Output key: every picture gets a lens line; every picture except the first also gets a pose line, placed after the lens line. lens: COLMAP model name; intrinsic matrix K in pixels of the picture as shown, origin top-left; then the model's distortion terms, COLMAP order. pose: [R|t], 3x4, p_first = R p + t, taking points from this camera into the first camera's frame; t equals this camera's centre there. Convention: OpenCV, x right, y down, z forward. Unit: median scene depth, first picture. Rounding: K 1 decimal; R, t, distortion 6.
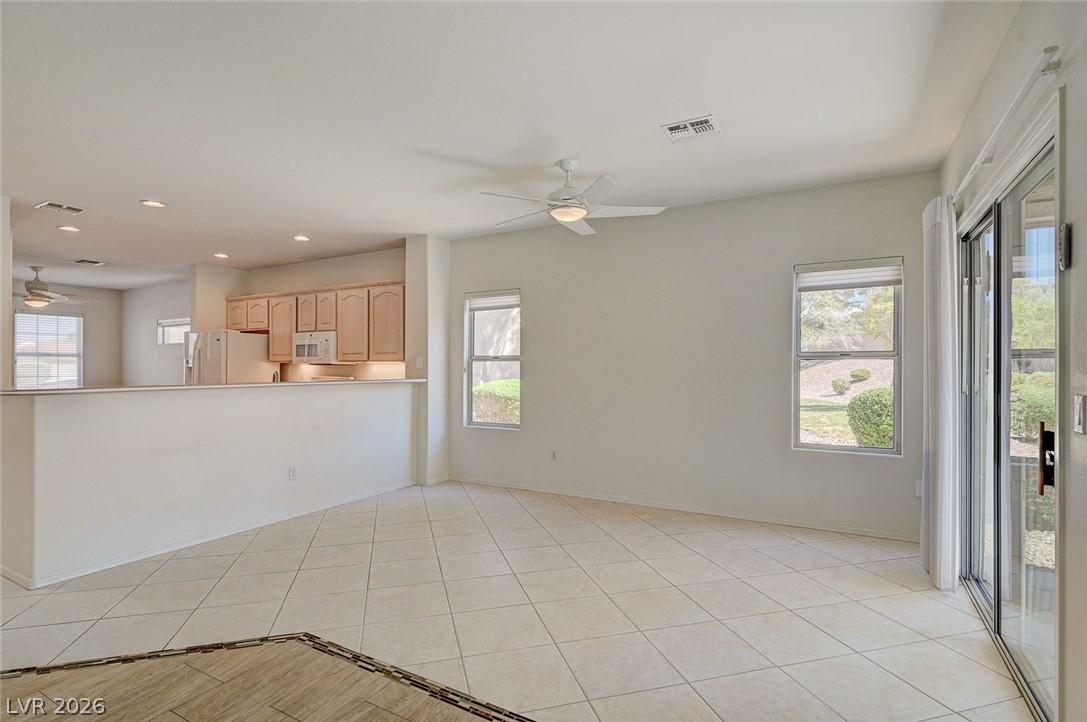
lens RADIAL K [[529.9, 0, 541.3], [0, 529.9, 368.6], [0, 0, 1]] dist [0.000867, 0.000170]
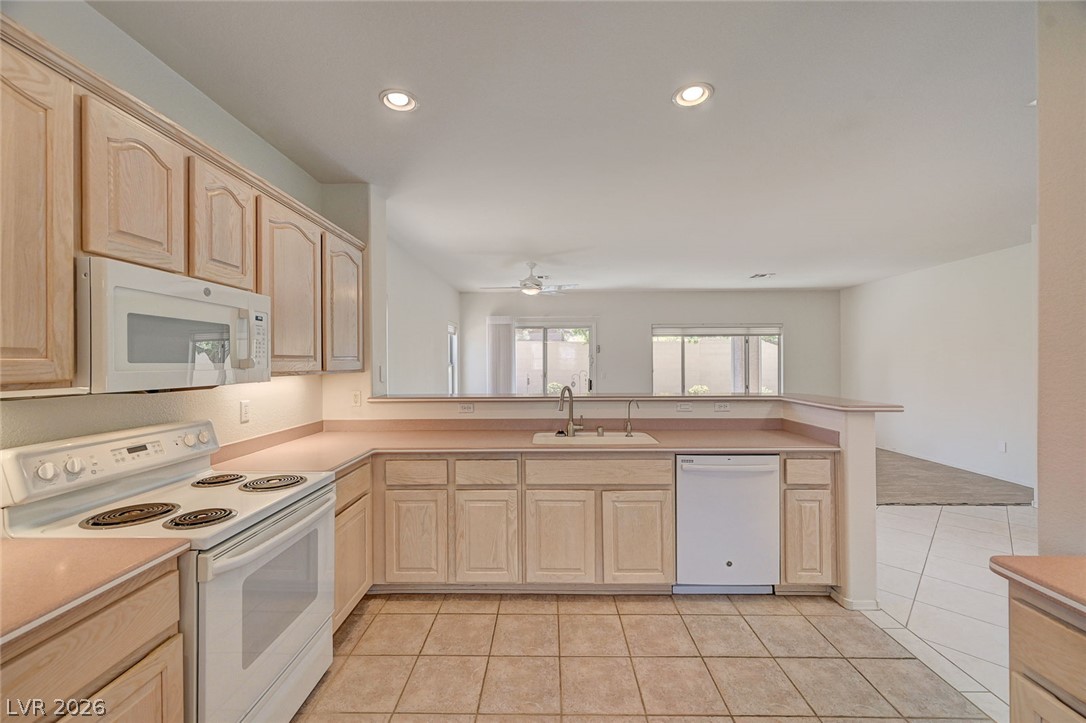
lens RADIAL K [[432.5, 0, 543.0], [0, 432.5, 361.5], [0, 0, 1]] dist [0.001263, 0.000077]
pose [[-0.481766, 0.002159, 0.876297, -0.840889], [0.006912, 0.999975, 0.001336, -0.025534], [-0.876273, 0.006701, -0.481769, 1.081210]]
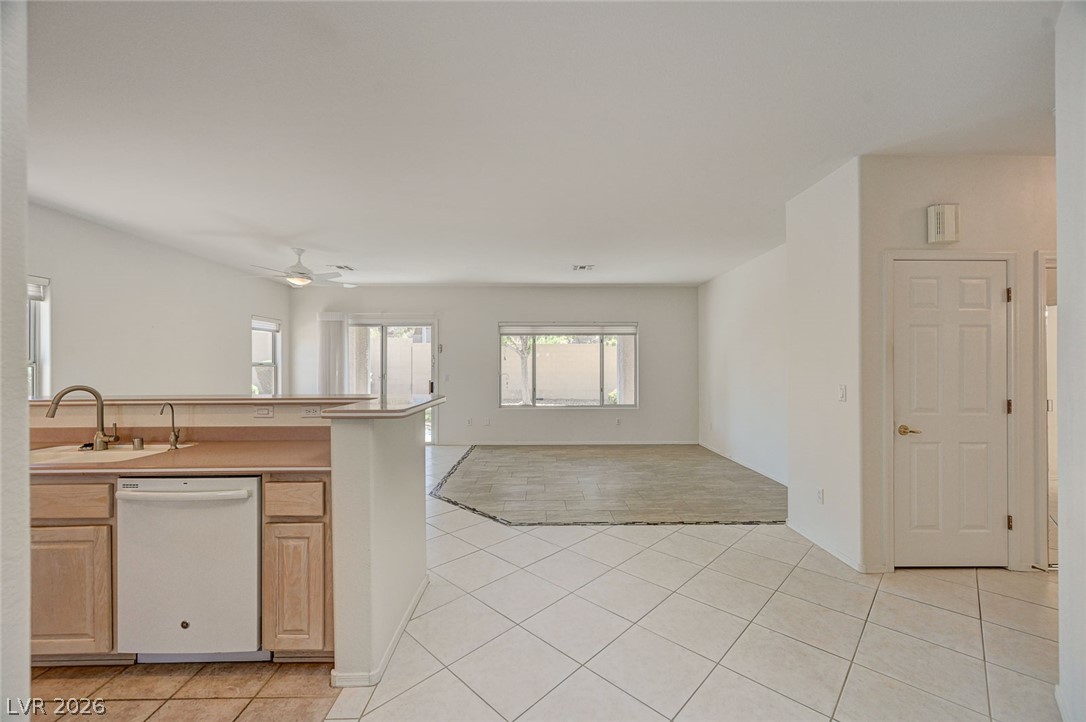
lens RADIAL K [[427.4, 0, 543.9], [0, 427.4, 364.3], [0, 0, 1]] dist [0.002090, 0.000227]
pose [[-0.508087, 0.004032, 0.861296, -0.957937], [0.004494, 0.999988, -0.002030, -0.012214], [-0.861294, 0.002840, -0.508099, 0.647179]]
